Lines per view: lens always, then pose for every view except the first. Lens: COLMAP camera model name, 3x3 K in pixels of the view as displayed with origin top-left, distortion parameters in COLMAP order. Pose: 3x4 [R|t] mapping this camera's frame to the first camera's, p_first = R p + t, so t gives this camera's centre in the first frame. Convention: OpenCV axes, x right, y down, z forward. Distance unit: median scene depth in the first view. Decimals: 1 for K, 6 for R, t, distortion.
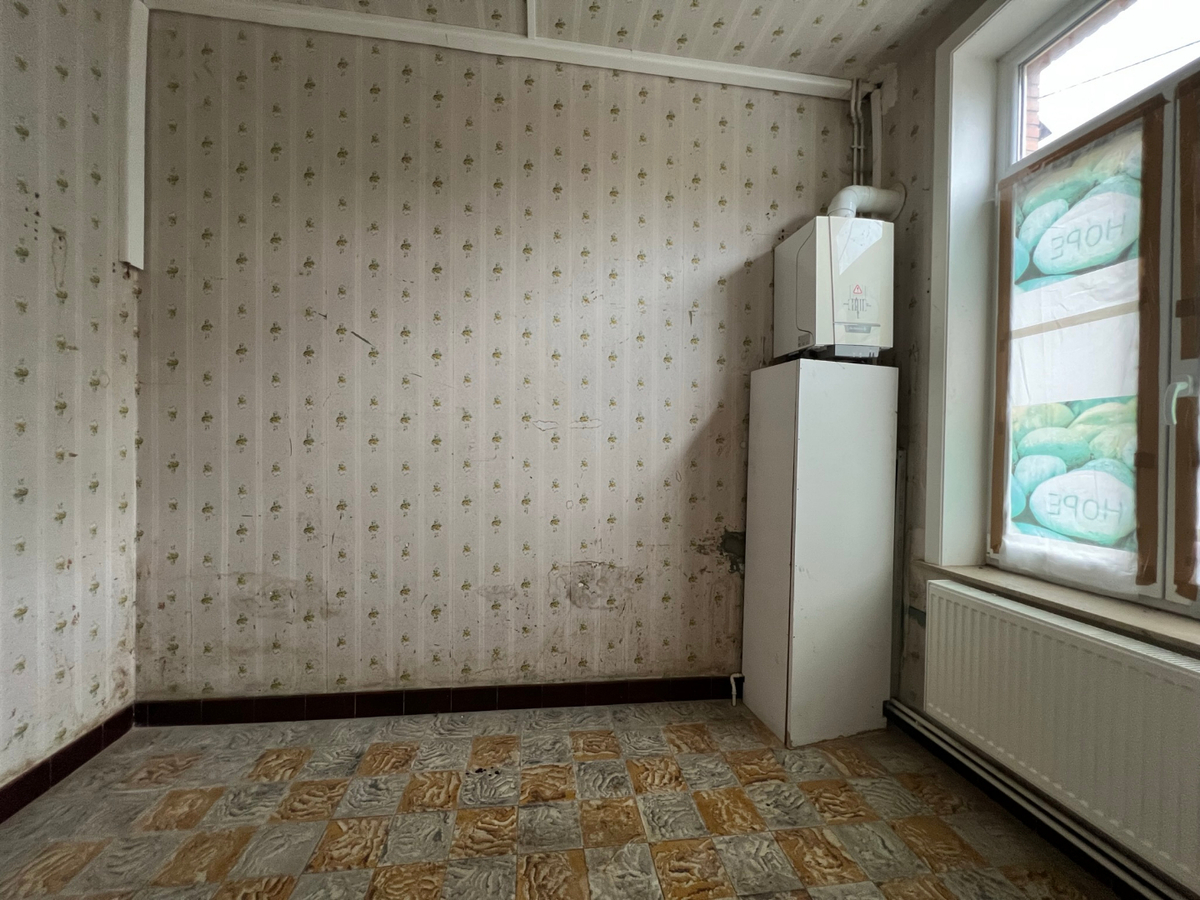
lens RADIAL K [[479.9, 0, 597.7], [0, 479.9, 448.4], [0, 0, 1]] dist [-0.000763, 0.000387]
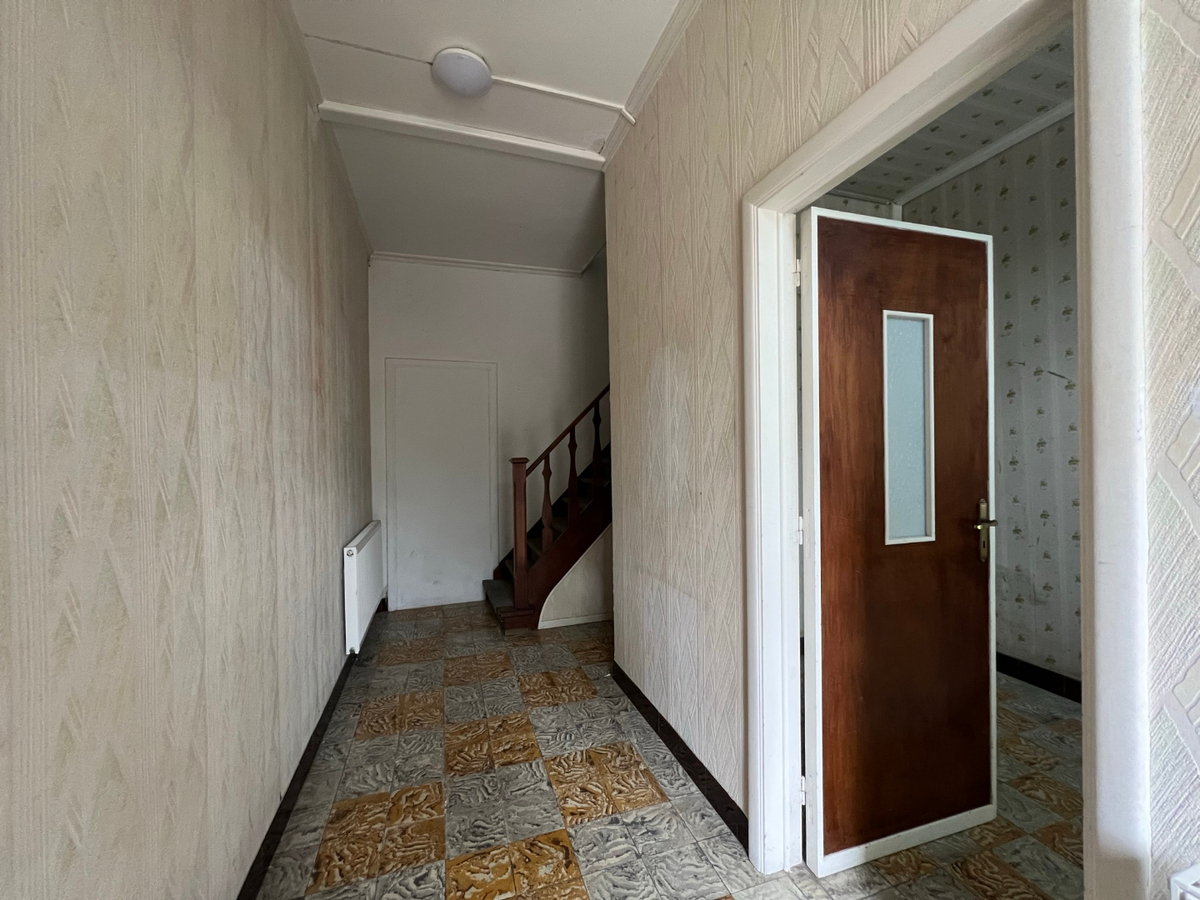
lens RADIAL K [[479.9, 0, 597.7], [0, 479.9, 451.8], [0, 0, 1]] dist [-0.000763, 0.000387]
pose [[0.178276, -0.025021, -0.983662, 0.466375], [0.015987, 0.999618, -0.022529, -0.032075], [0.983851, -0.011709, 0.178608, -0.331747]]
